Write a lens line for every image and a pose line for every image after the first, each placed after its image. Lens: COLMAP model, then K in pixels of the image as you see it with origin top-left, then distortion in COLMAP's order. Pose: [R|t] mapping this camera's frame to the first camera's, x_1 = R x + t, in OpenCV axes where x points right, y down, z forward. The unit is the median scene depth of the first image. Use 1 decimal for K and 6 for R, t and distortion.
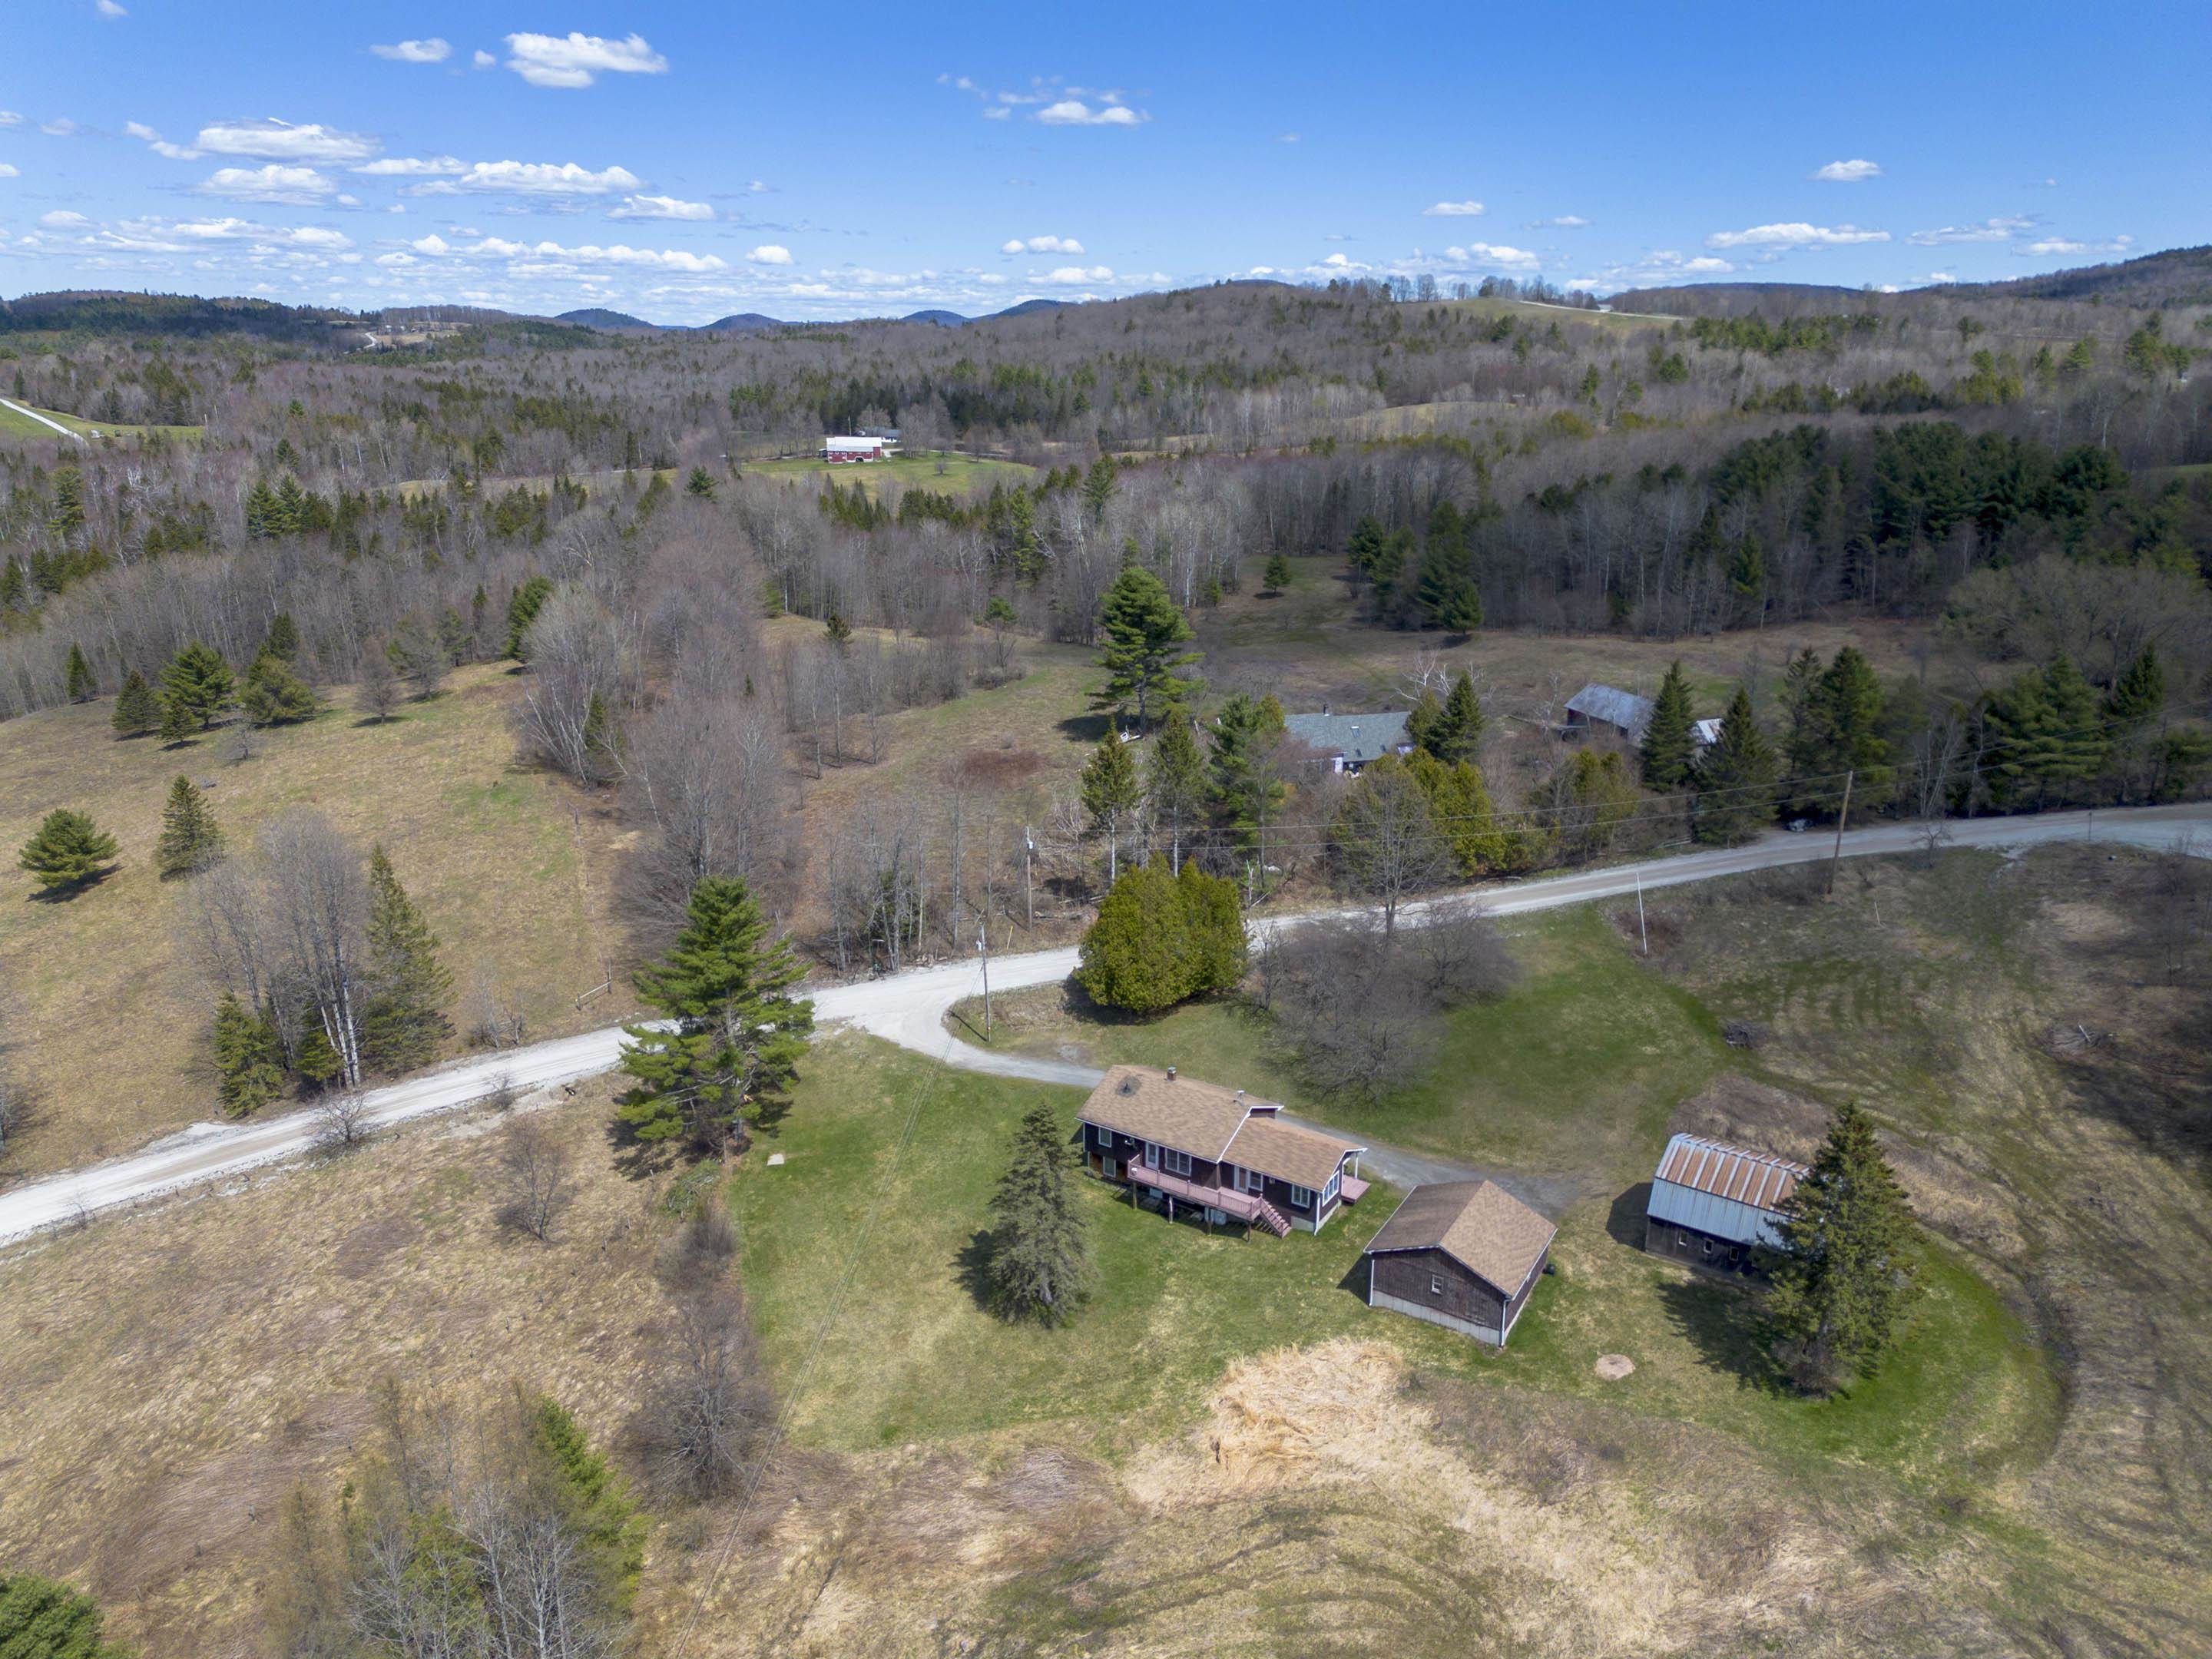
lens RADIAL K [[1566.0, 0, 1113.9], [0, 1566.0, 822.2], [0, 0, 1]] dist [0.080640, -0.072227]
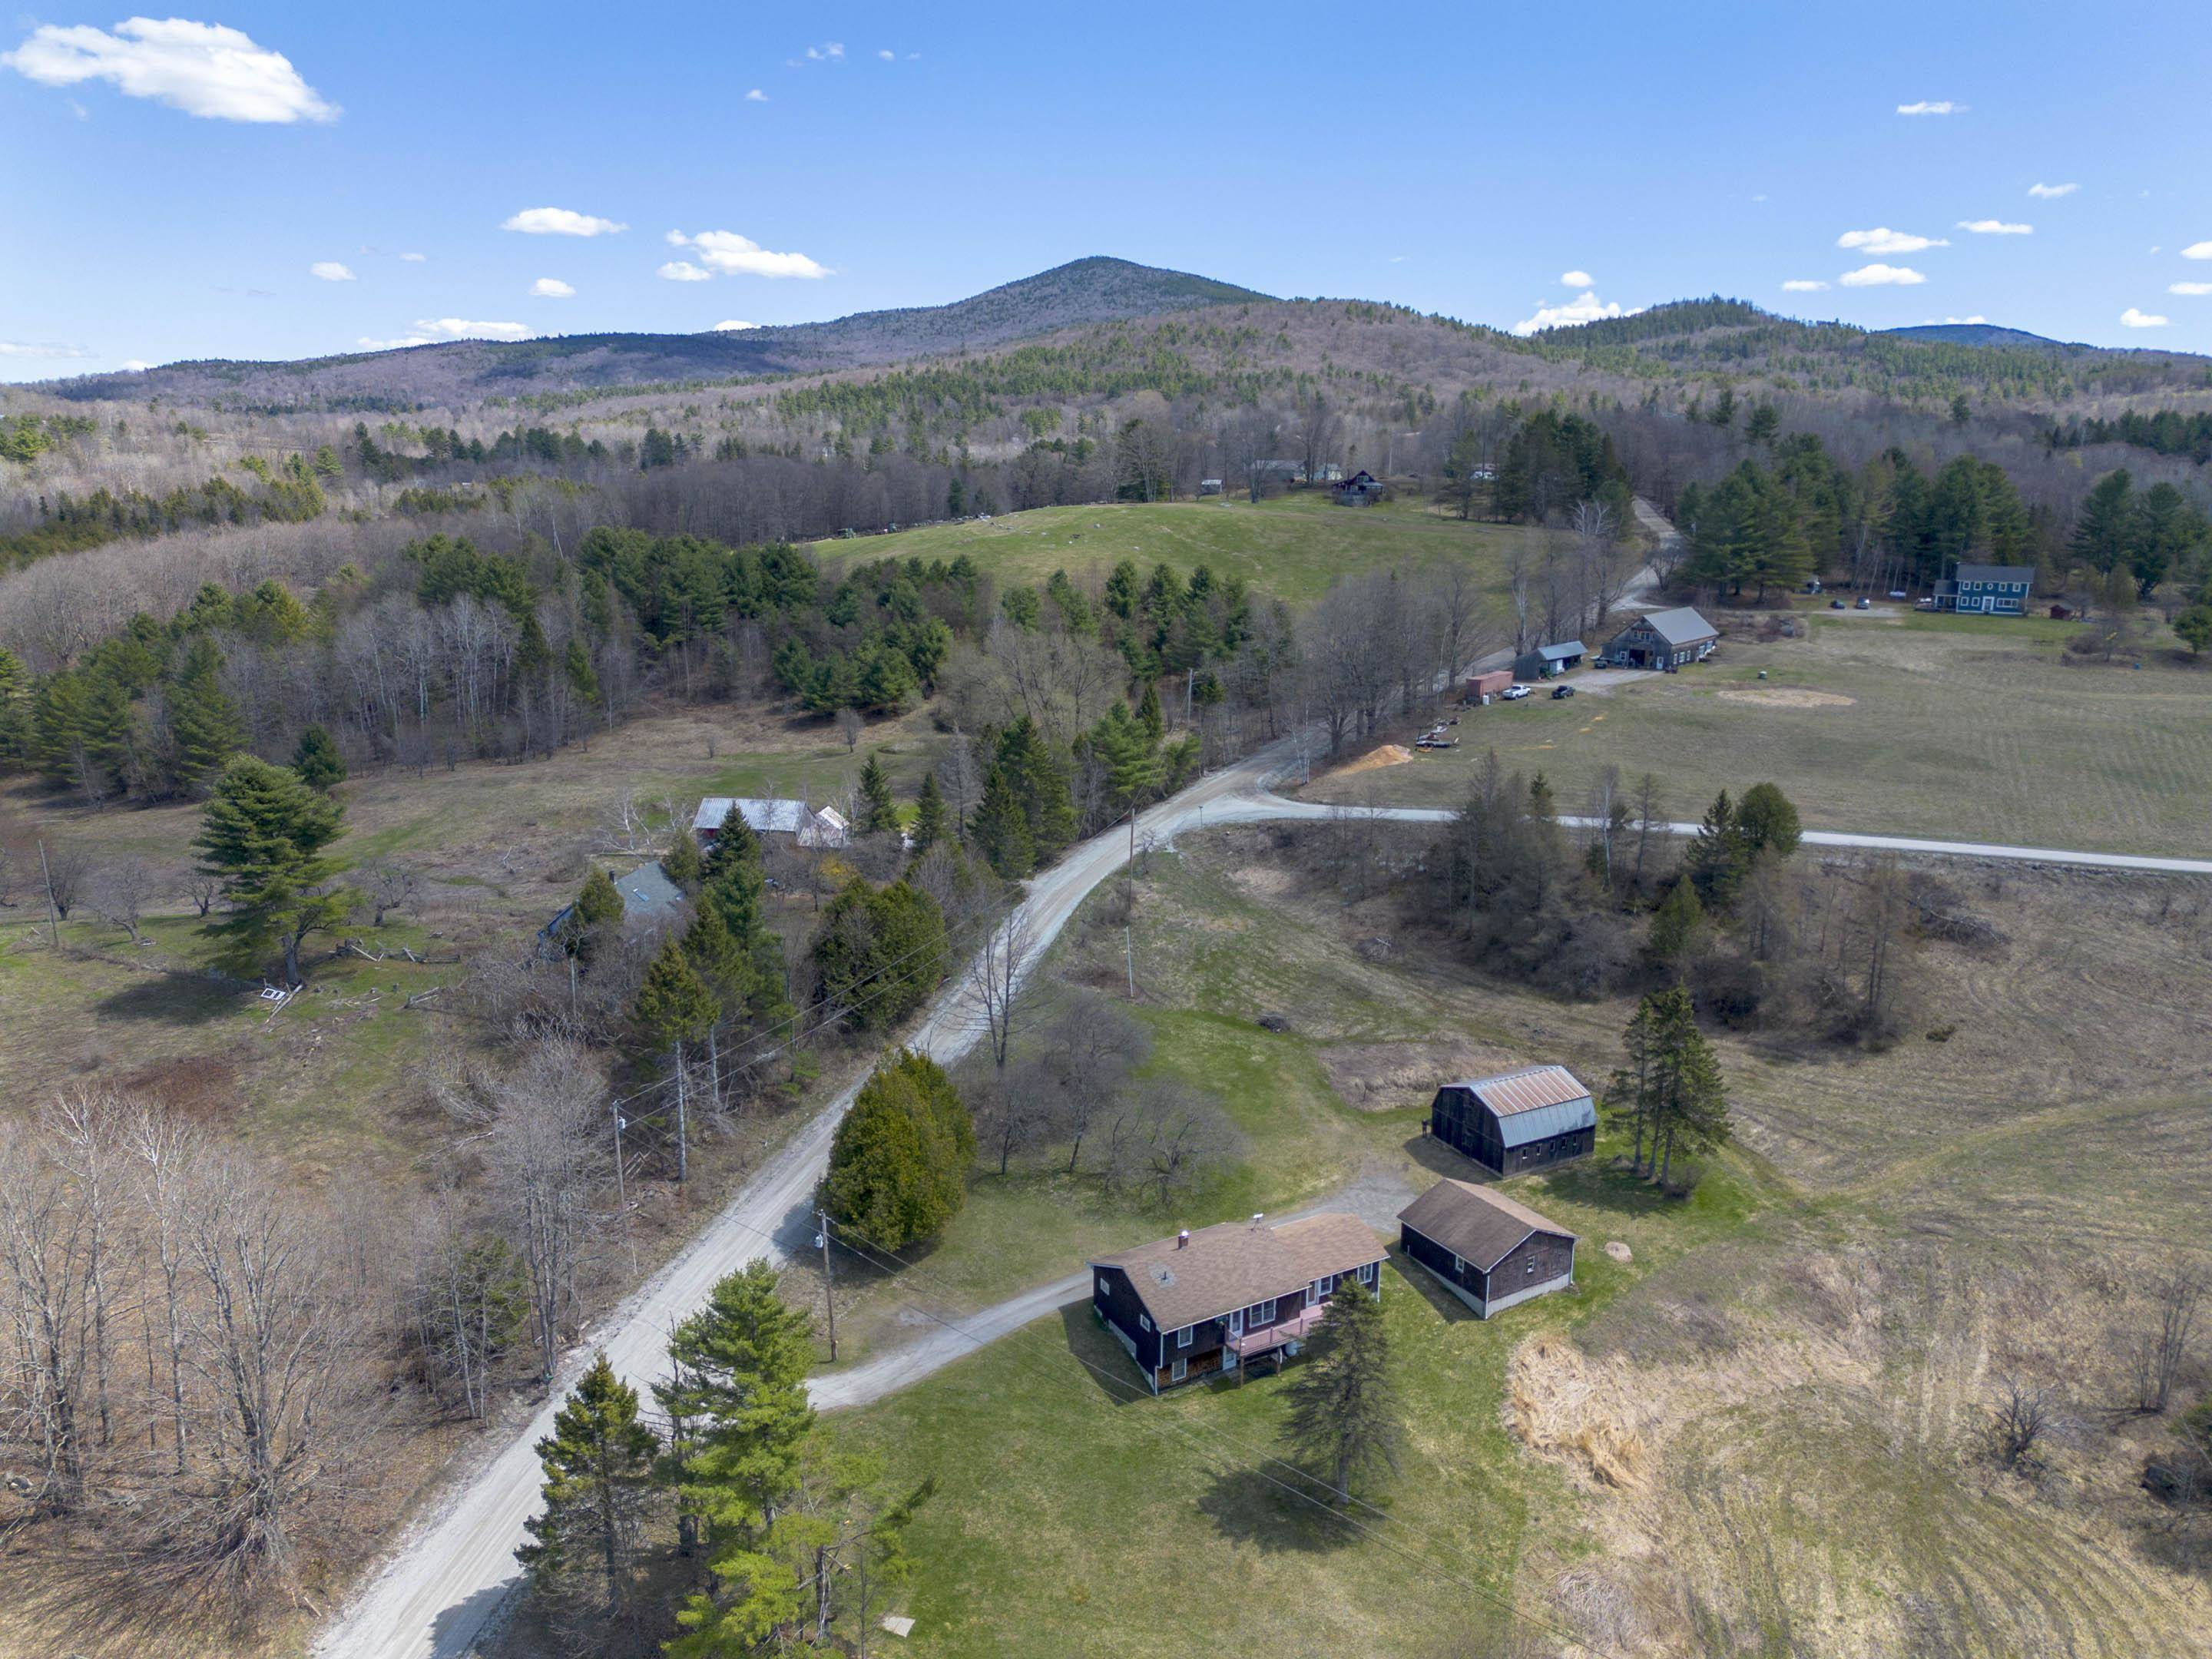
lens RADIAL K [[1566.0, 0, 1096.1], [0, 1566.0, 834.9], [0, 0, 1]] dist [0.080640, -0.072227]
pose [[0.457056, -0.212614, 0.863652, -0.837596], [0.257863, 0.960981, 0.100110, -0.199273], [-0.851238, 0.176948, 0.494048, 0.615915]]
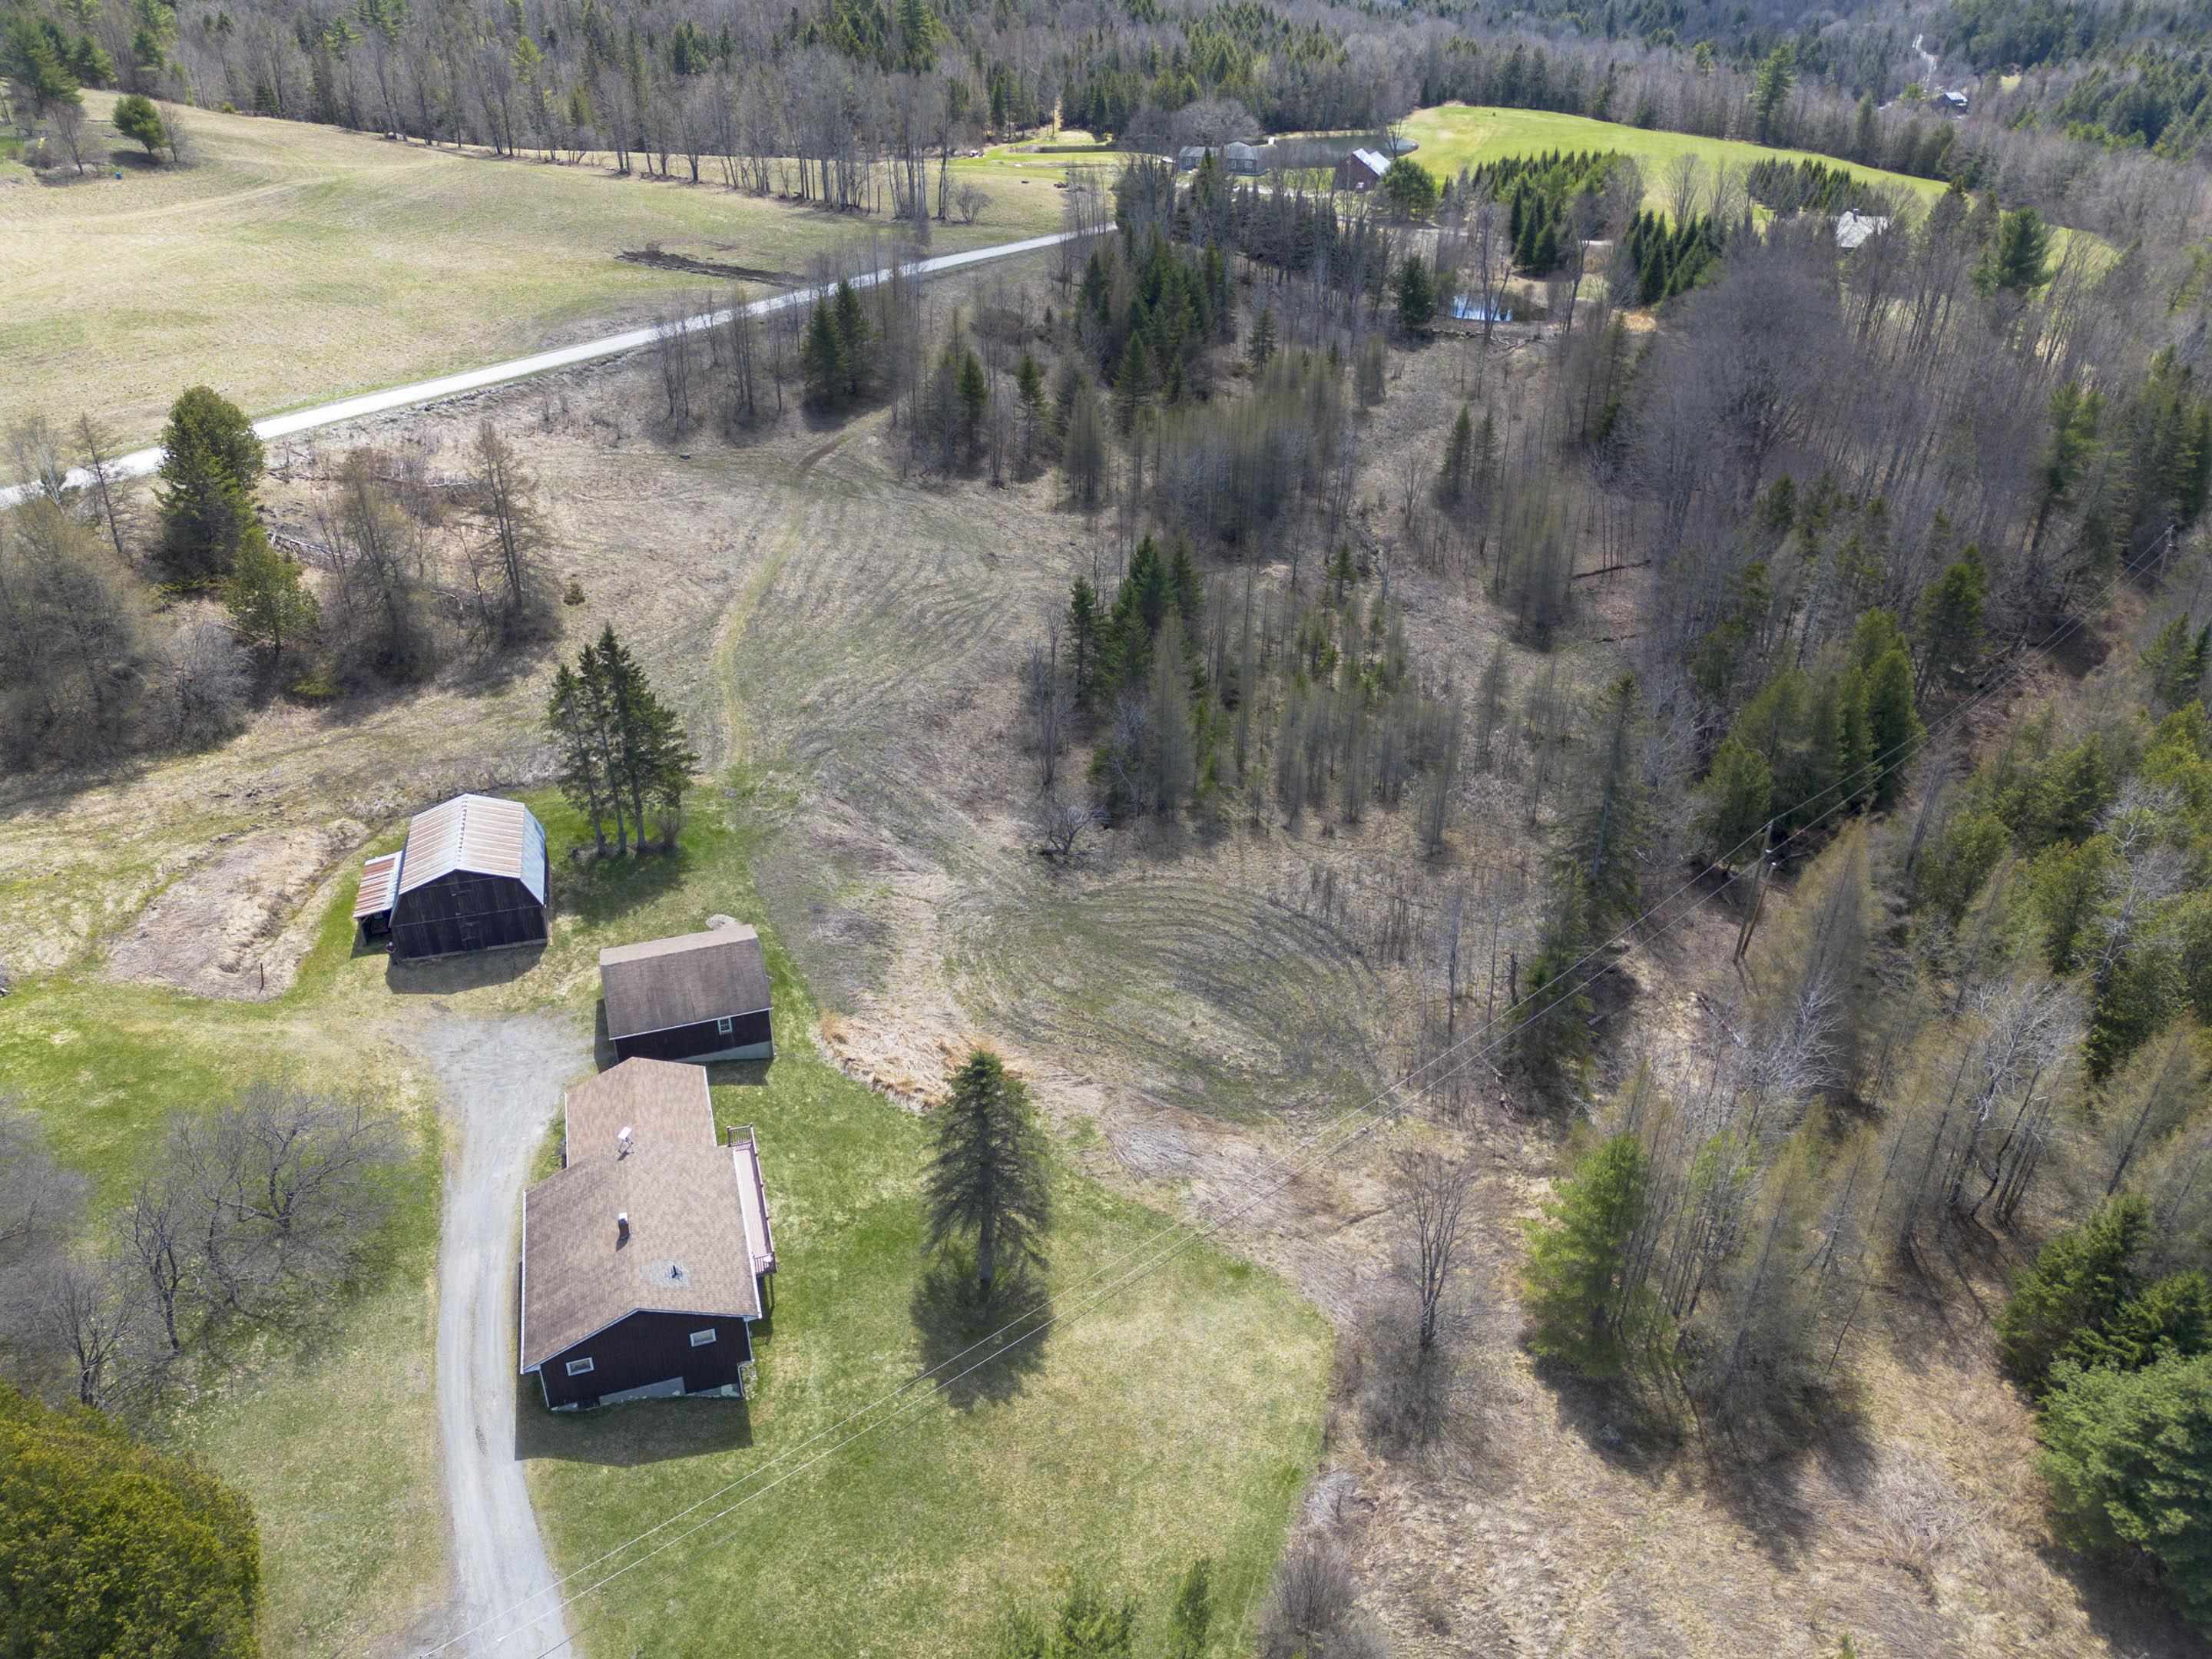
lens RADIAL K [[1566.0, 0, 1120.3], [0, 1566.0, 831.1], [0, 0, 1]] dist [0.080640, -0.072227]
pose [[-0.776110, -0.322404, 0.541949, -0.464210], [0.173837, 0.716735, 0.675331, -0.390671], [-0.606163, 0.618342, -0.500220, 1.248014]]
